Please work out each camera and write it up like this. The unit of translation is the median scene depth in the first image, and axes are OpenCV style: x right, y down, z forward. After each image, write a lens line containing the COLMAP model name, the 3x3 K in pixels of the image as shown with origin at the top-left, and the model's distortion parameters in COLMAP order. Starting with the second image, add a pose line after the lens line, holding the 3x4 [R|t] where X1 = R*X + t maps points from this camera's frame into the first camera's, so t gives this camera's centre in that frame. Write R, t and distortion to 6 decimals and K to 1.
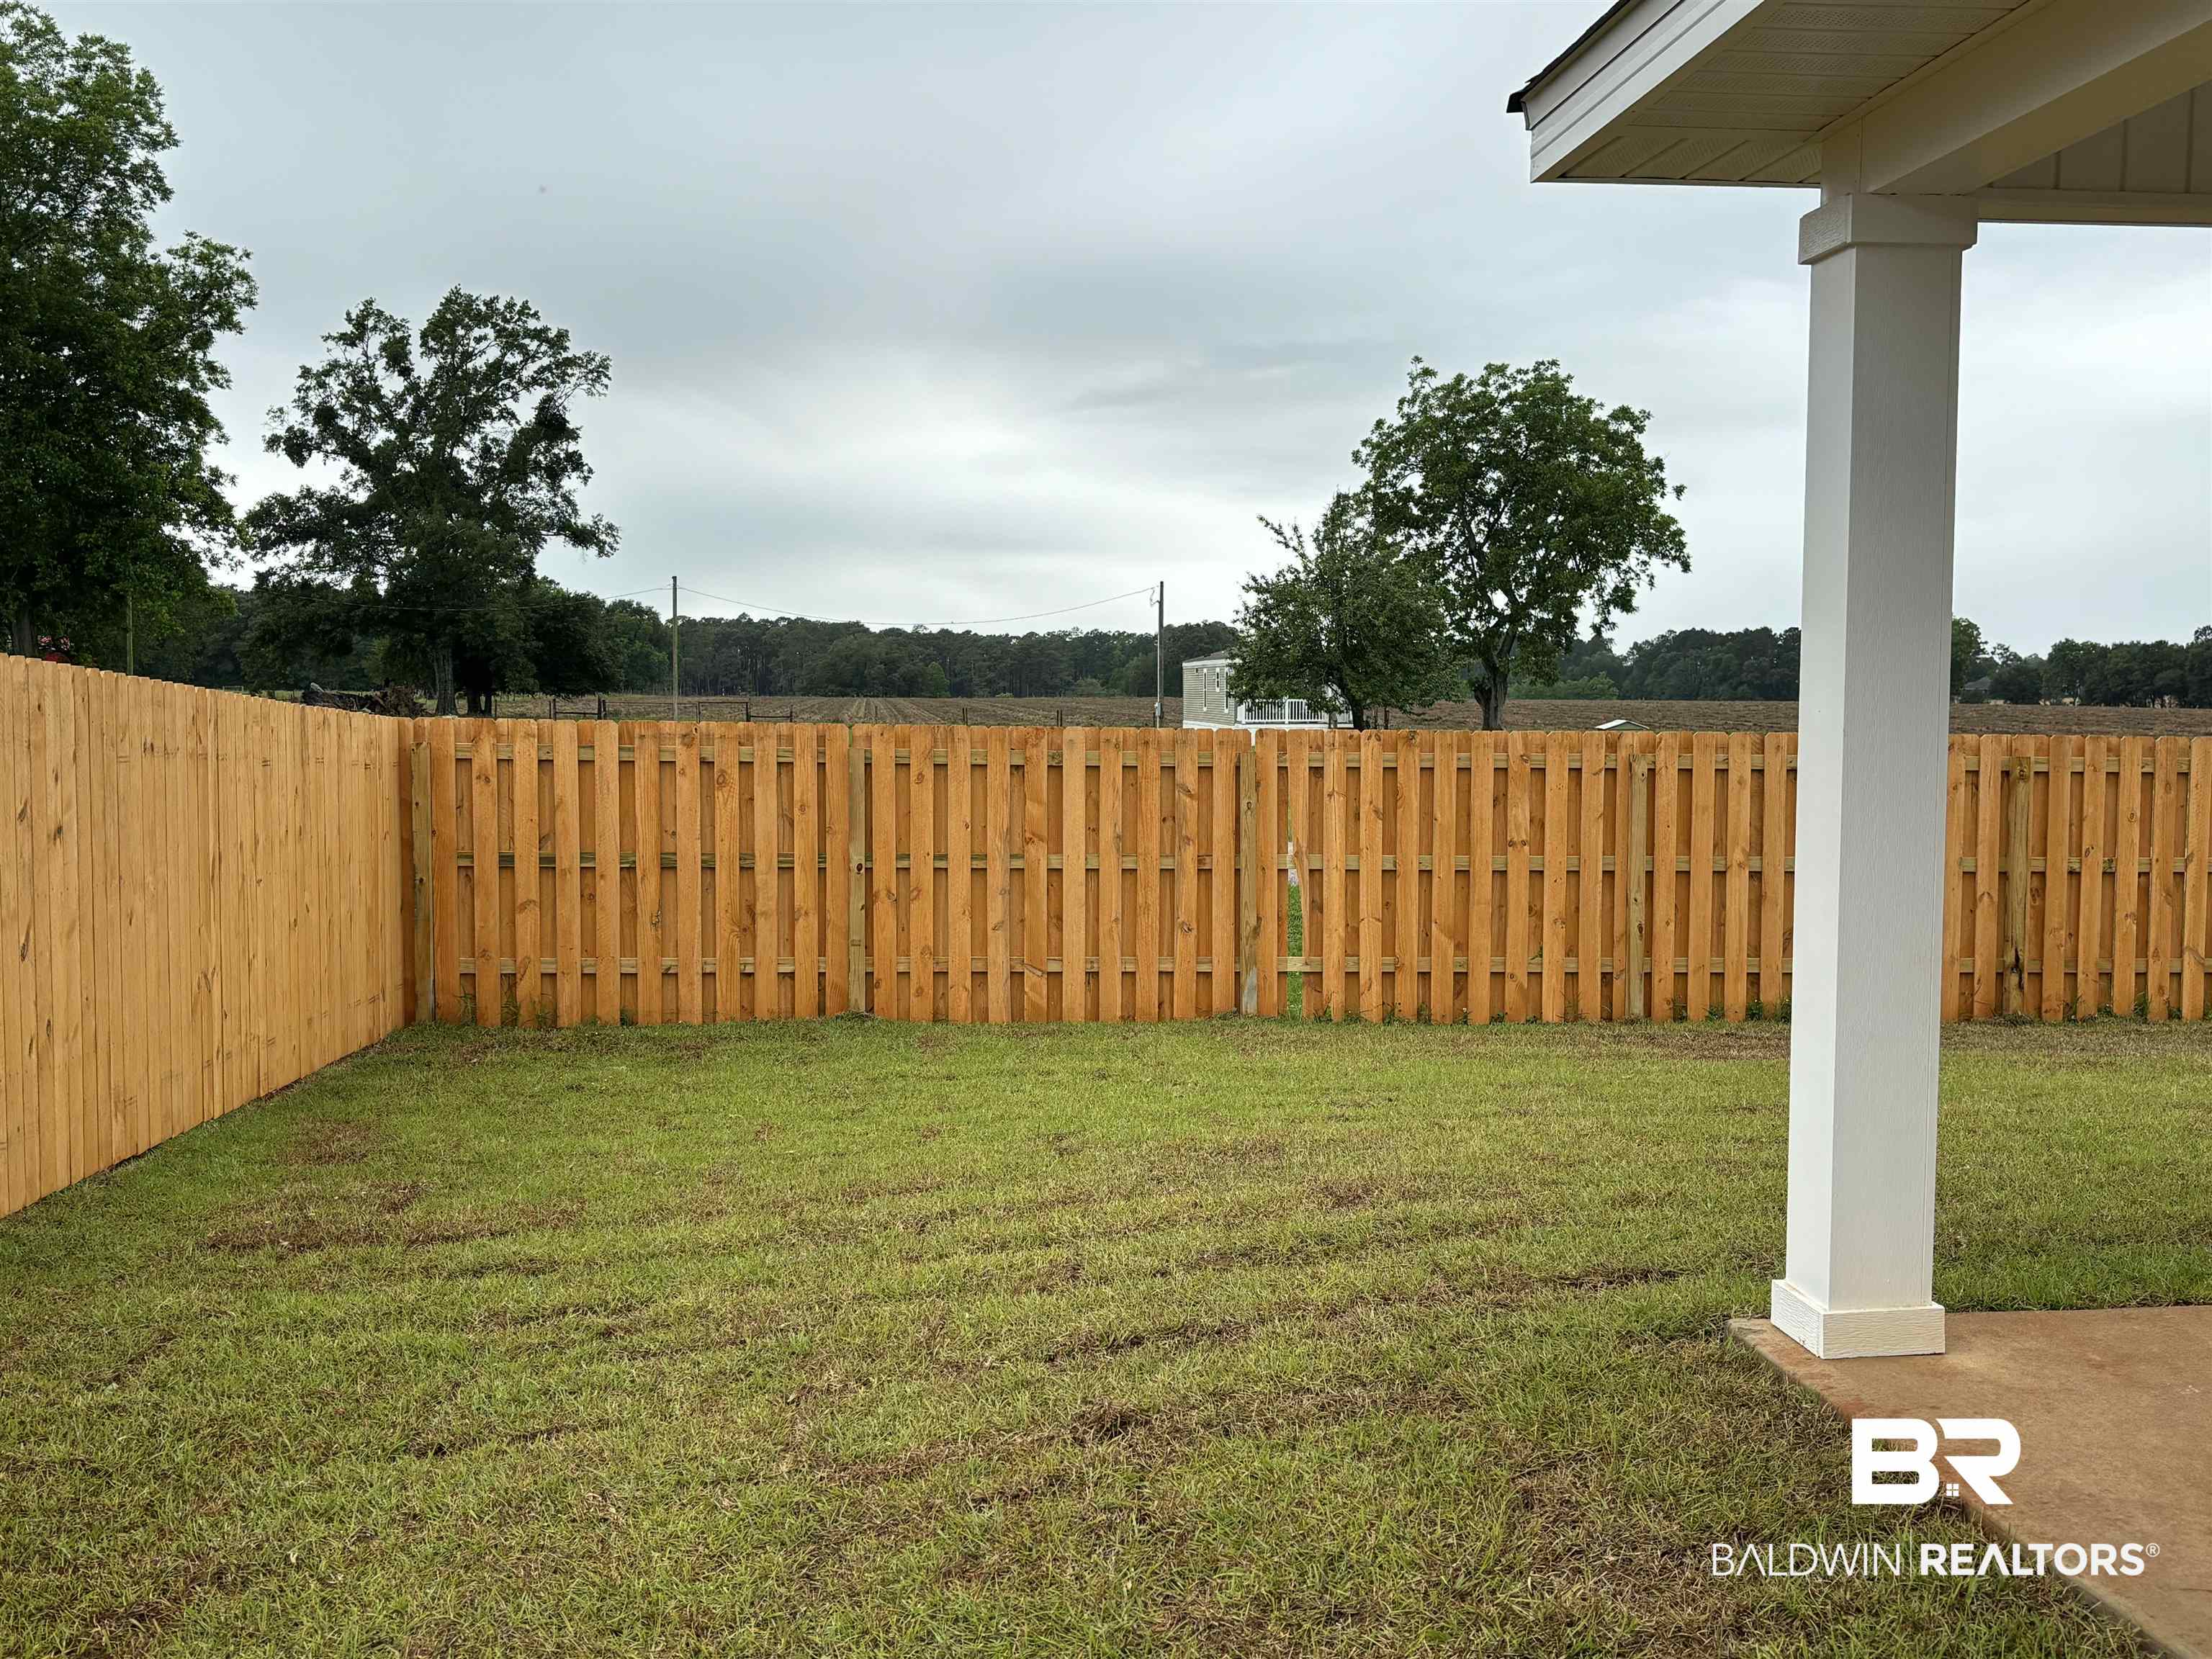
lens RADIAL K [[2278.7, 0, 1099.3], [0, 2278.7, 866.1], [0, 0, 1]] dist [0.202636, -0.584214]
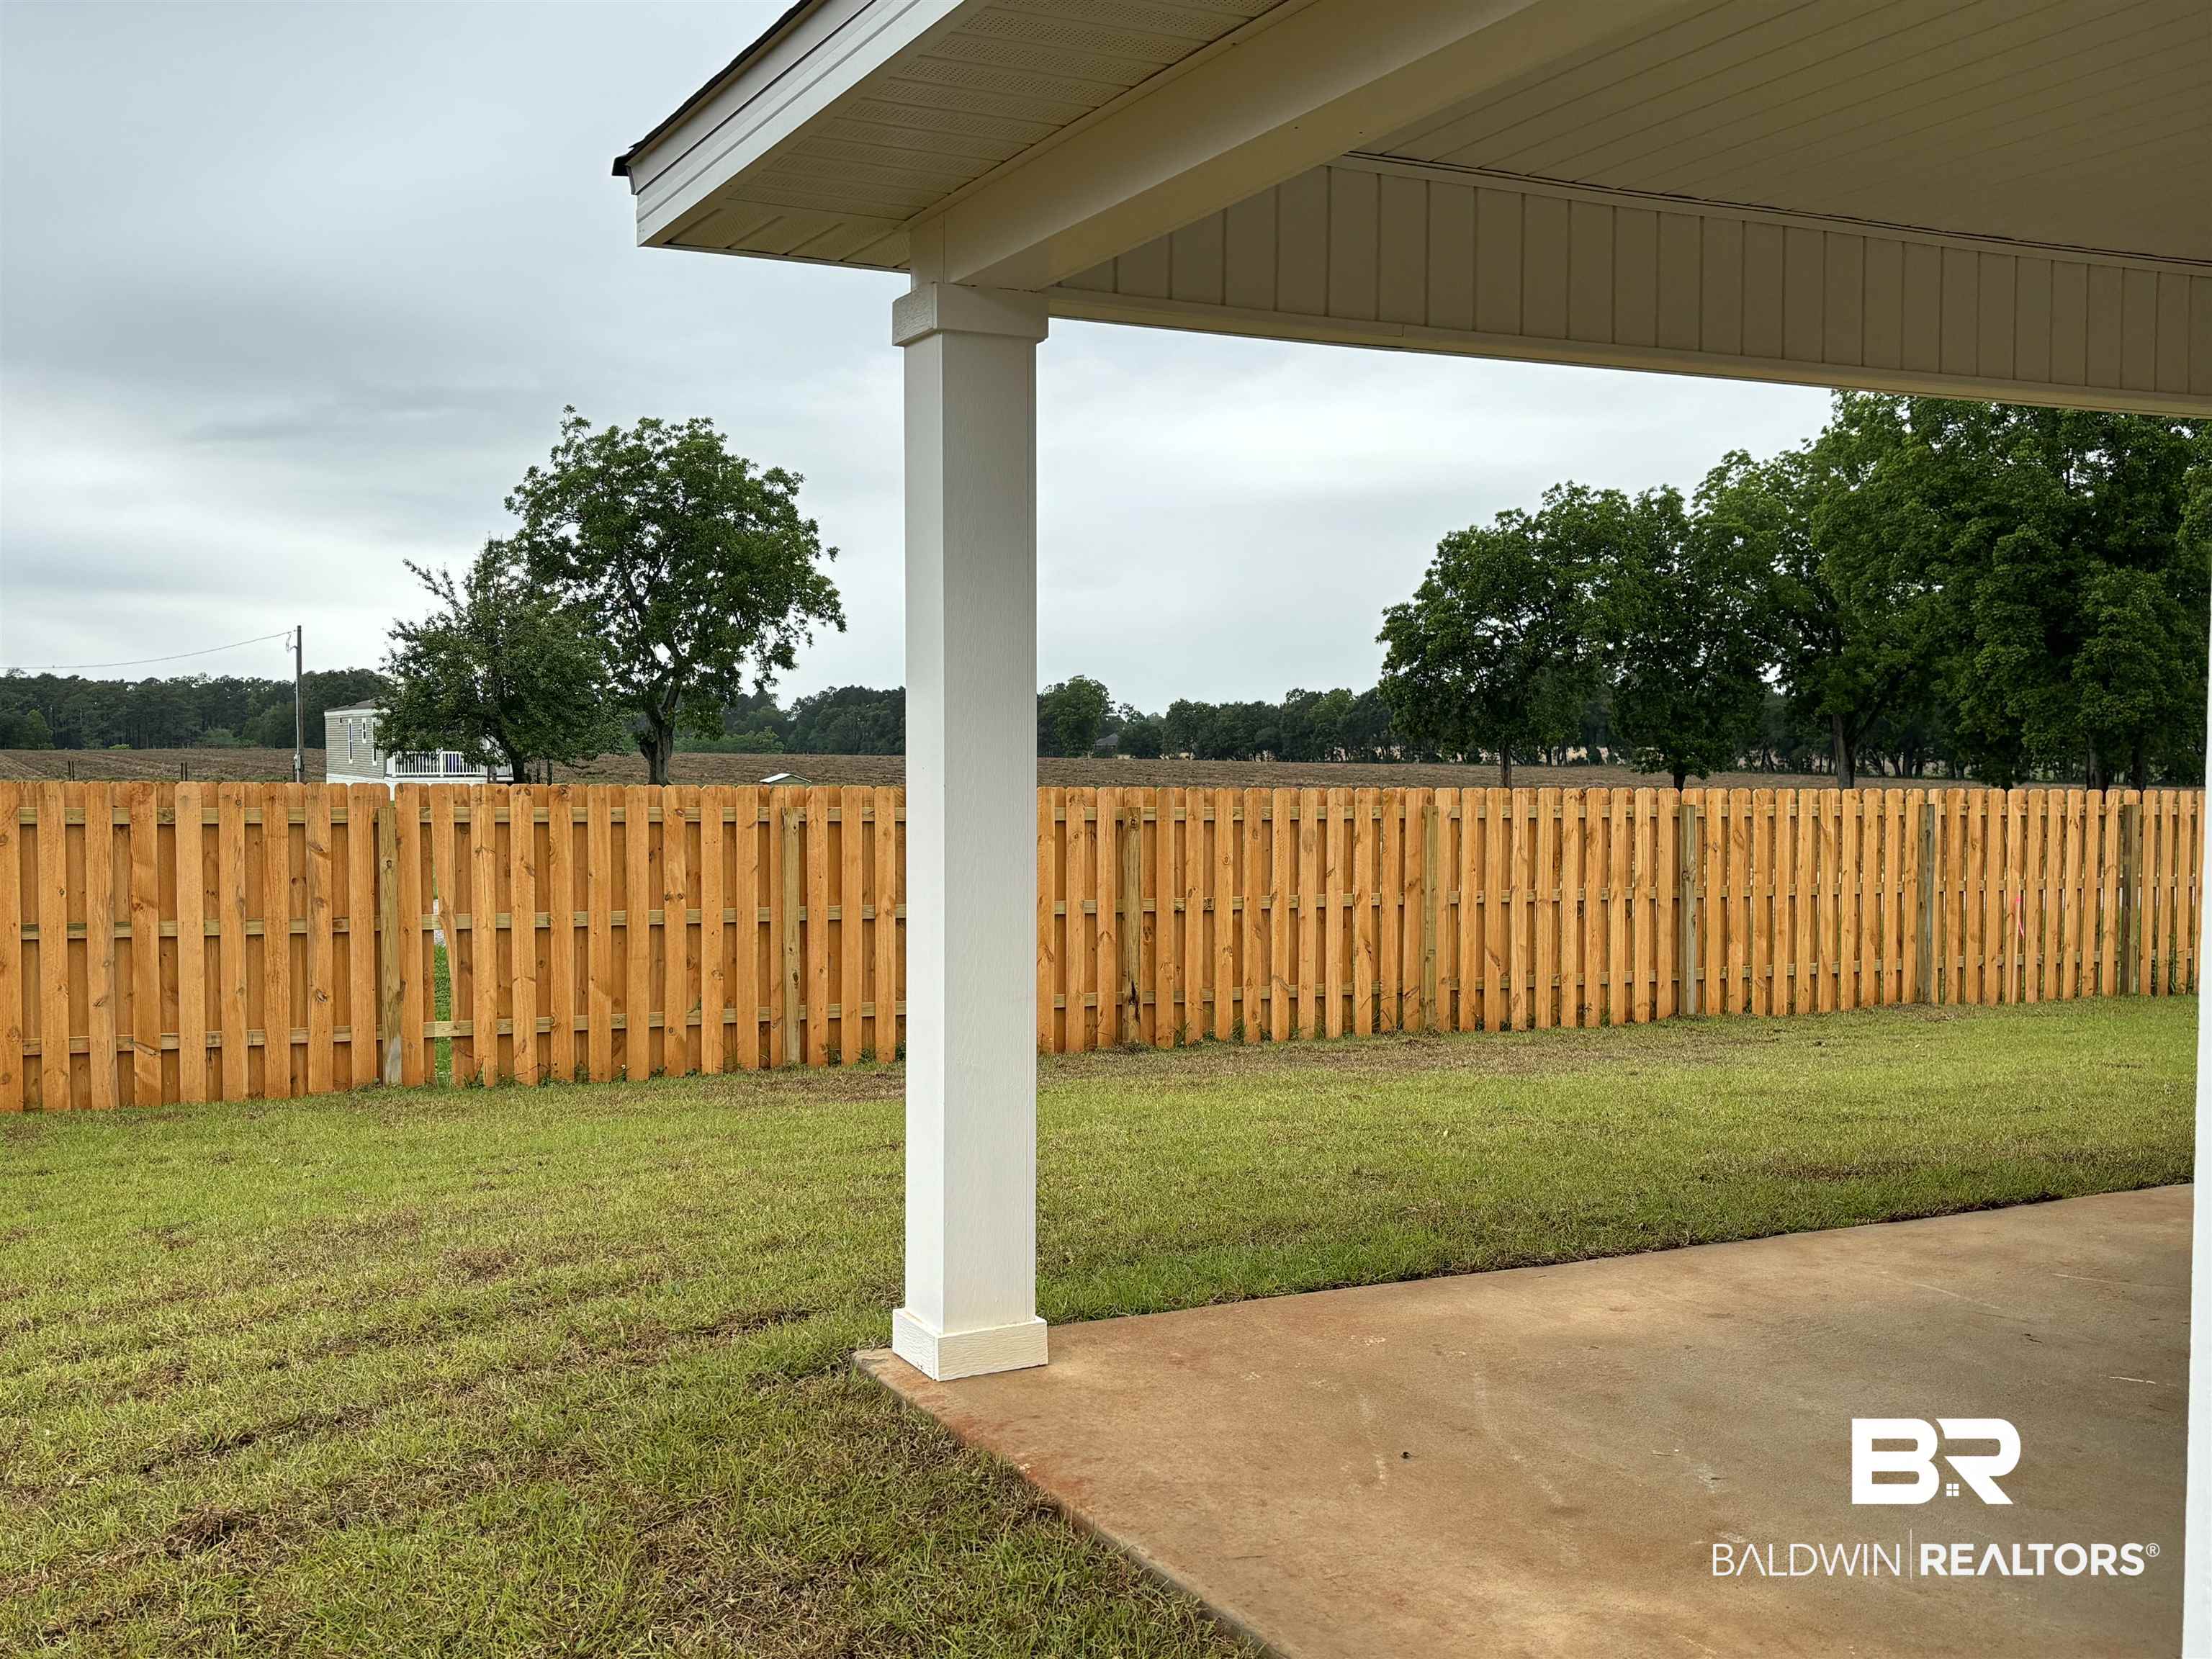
lens RADIAL K [[2278.7, 0, 1099.3], [0, 2278.7, 866.1], [0, 0, 1]] dist [0.202636, -0.584214]
pose [[0.936587, -0.018724, 0.349934, 0.005611], [0.026806, 0.999474, -0.018267, -0.000128], [-0.349407, 0.026489, 0.936596, -0.003962]]
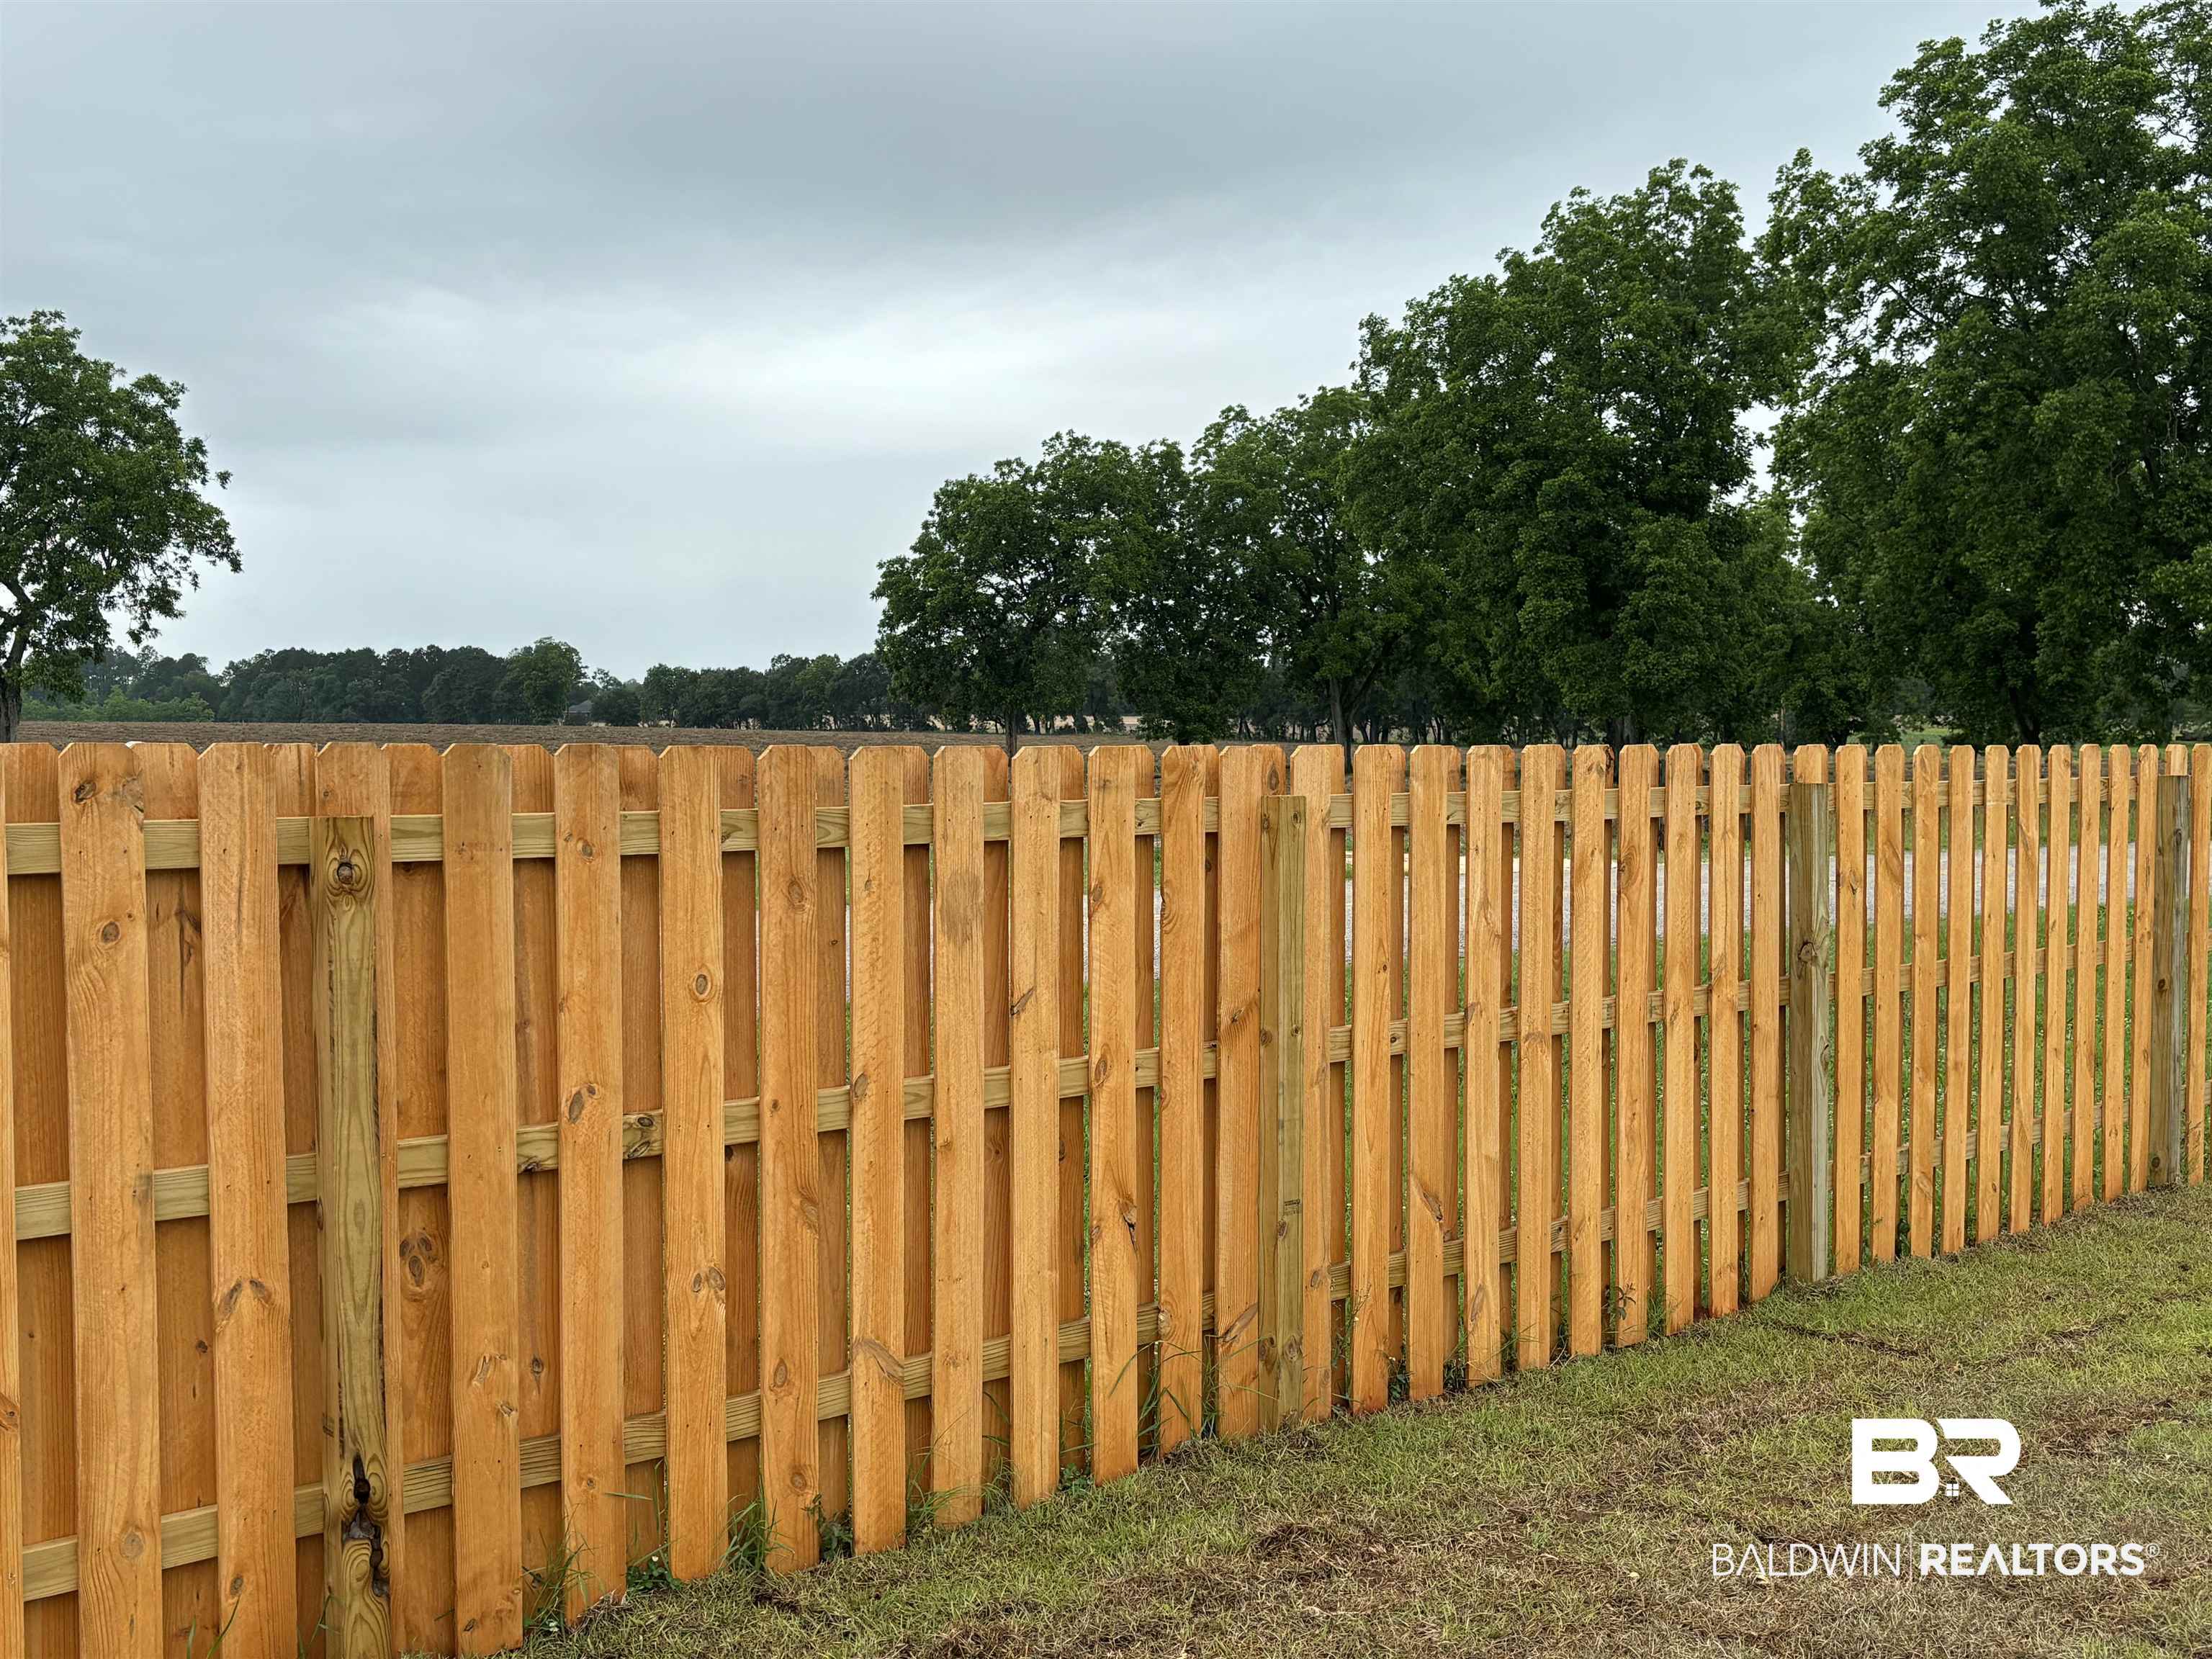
lens RADIAL K [[2278.7, 0, 1099.3], [0, 2278.7, 866.1], [0, 0, 1]] dist [0.202636, -0.584214]
pose [[0.835562, -0.039397, 0.547982, 0.332109], [0.044930, 0.998985, 0.003312, -0.039382], [-0.547556, 0.021854, 0.836483, 0.734026]]
